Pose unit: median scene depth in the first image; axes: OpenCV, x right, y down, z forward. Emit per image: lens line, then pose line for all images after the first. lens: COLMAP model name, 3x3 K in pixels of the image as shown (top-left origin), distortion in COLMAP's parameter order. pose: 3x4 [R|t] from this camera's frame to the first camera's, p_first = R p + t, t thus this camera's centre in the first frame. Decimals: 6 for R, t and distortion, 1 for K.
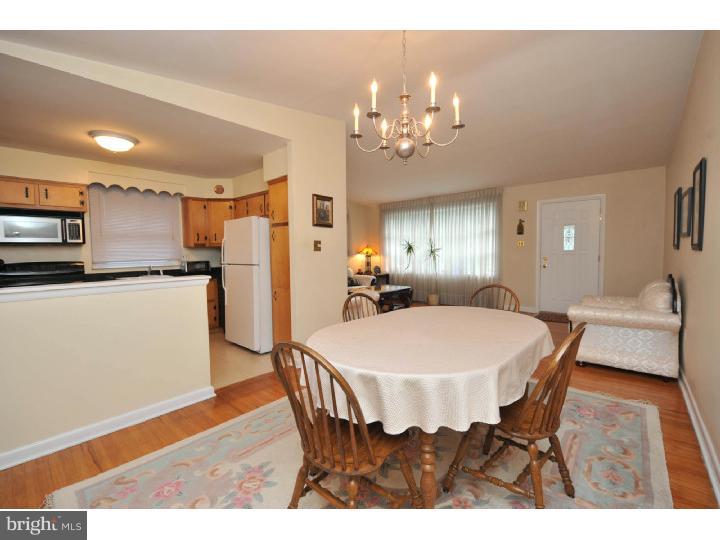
lens RADIAL K [[314.8, 0, 360.5], [0, 314.8, 267.5], [0, 0, 1]] dist [-0.014452, -0.000506]
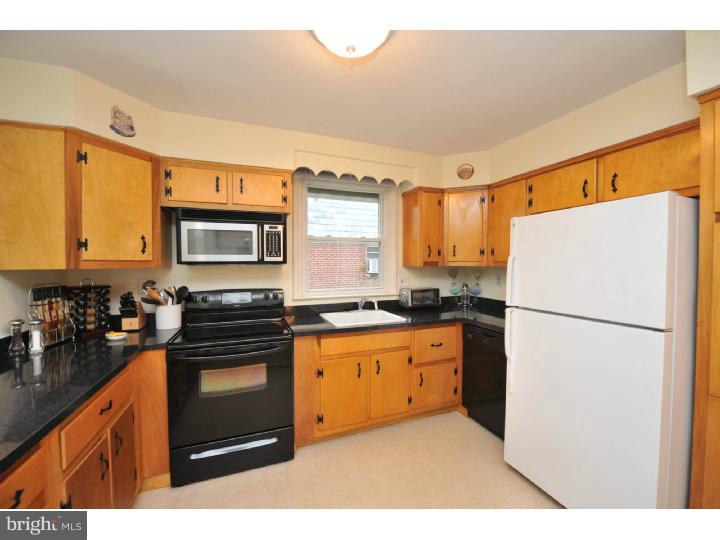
lens RADIAL K [[285.5, 0, 356.3], [0, 285.5, 268.9], [0, 0, 1]] dist [-0.017191, -0.001845]
pose [[0.886993, 0.019803, -0.461358, -0.411761], [-0.033643, 0.999196, -0.021792, -0.047556], [0.460556, 0.034851, 0.886946, 0.463179]]
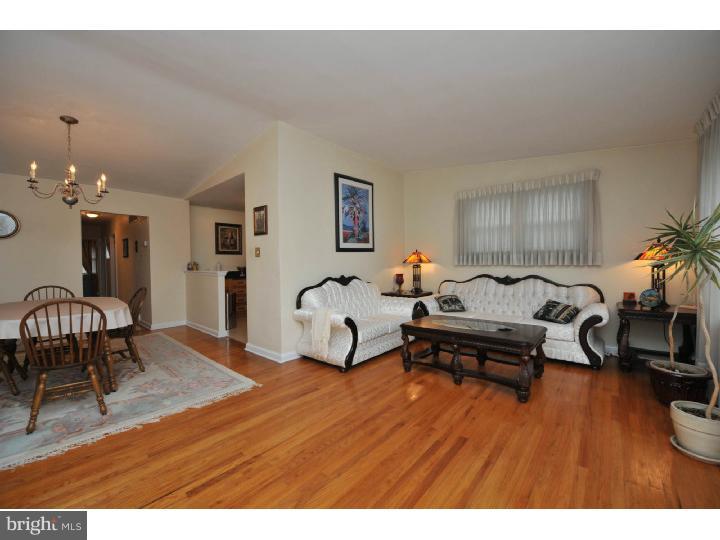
lens RADIAL K [[285.5, 0, 363.4], [0, 285.5, 267.8], [0, 0, 1]] dist [-0.017191, -0.001845]
pose [[0.006104, 0.031491, -0.999485, 0.710216], [-0.042700, 0.998601, 0.031202, -0.048856], [0.999069, 0.042488, 0.007440, 1.089340]]
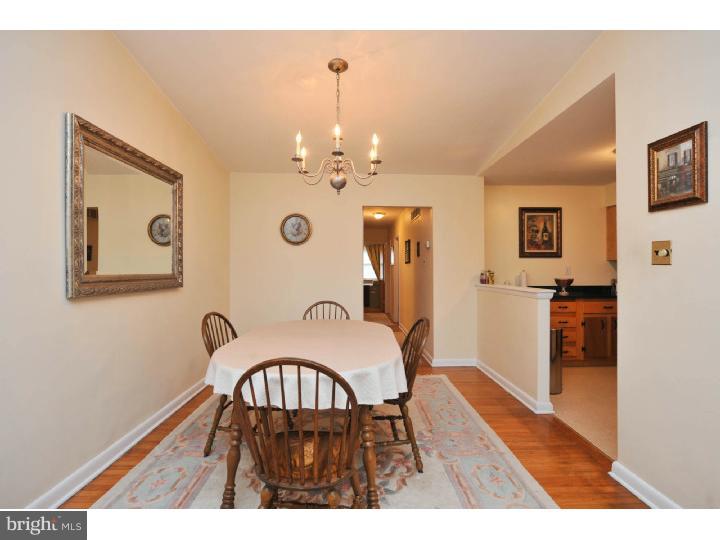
lens RADIAL K [[361.4, 0, 359.7], [0, 361.4, 268.2], [0, 0, 1]] dist [-0.006044, 0.001507]
pose [[-0.740057, 0.012325, -0.672431, 0.419502], [-0.024290, 0.998690, 0.045038, -0.047316], [0.672106, 0.049664, -0.738788, 0.863824]]
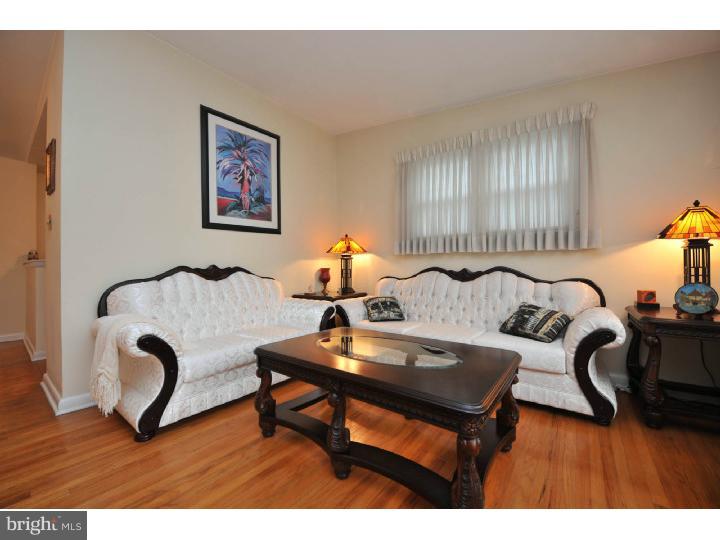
lens RADIAL K [[285.5, 0, 362.6], [0, 285.5, 267.9], [0, 0, 1]] dist [-0.017191, -0.001845]
pose [[0.076273, 0.011964, -0.997015, 0.409068], [-0.051842, 0.998623, 0.008017, -0.008417], [0.995738, 0.051076, 0.076788, 1.288228]]
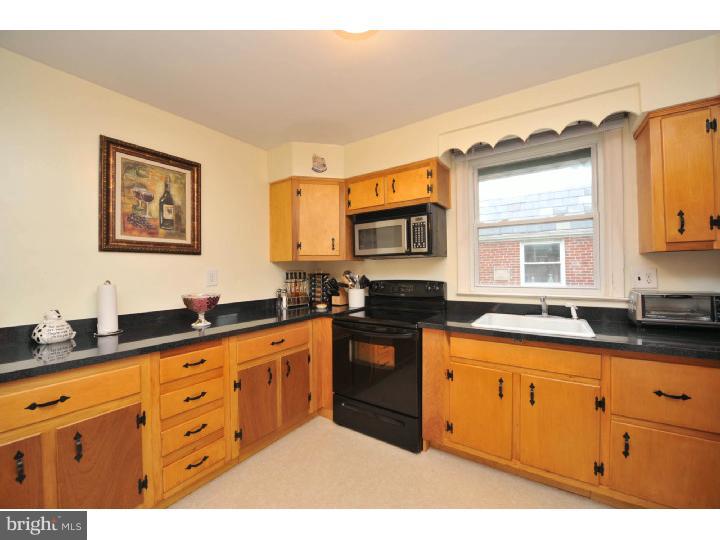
lens RADIAL K [[285.5, 0, 364.0], [0, 285.5, 268.2], [0, 0, 1]] dist [-0.017191, -0.001845]
pose [[0.130150, 0.005863, -0.991477, -0.285137], [-0.044955, 0.998989, 0.000006, -0.034646], [0.990475, 0.044571, 0.130282, 0.668545]]
